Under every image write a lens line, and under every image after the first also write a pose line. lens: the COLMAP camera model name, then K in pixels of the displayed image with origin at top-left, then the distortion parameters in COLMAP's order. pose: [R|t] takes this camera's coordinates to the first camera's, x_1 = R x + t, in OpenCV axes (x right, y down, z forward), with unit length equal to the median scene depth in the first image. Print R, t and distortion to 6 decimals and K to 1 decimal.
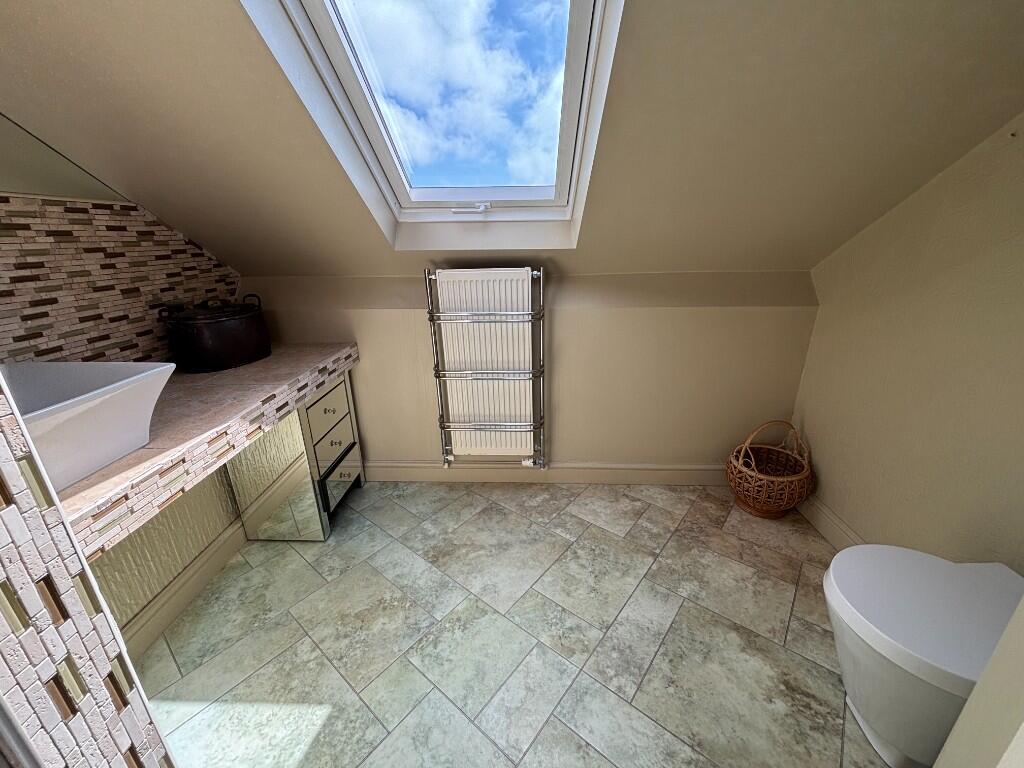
lens RADIAL K [[413.1, 0, 514.2], [0, 413.1, 382.0], [0, 0, 1]] dist [-0.002025, -0.000711]
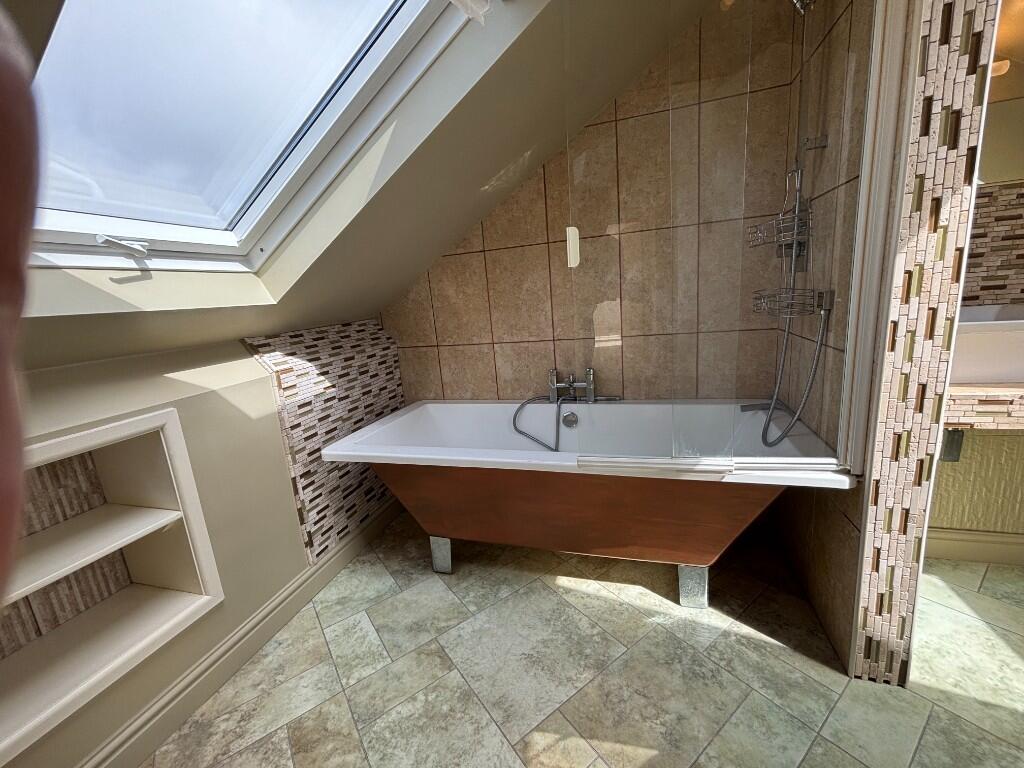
lens RADIAL K [[413.1, 0, 511.8], [0, 413.1, 381.7], [0, 0, 1]] dist [-0.002025, -0.000711]
pose [[-0.258196, 0.241176, -0.935505, 1.042729], [-0.235569, 0.923394, 0.303070, 0.319305], [0.936932, 0.298627, -0.181603, -0.401911]]
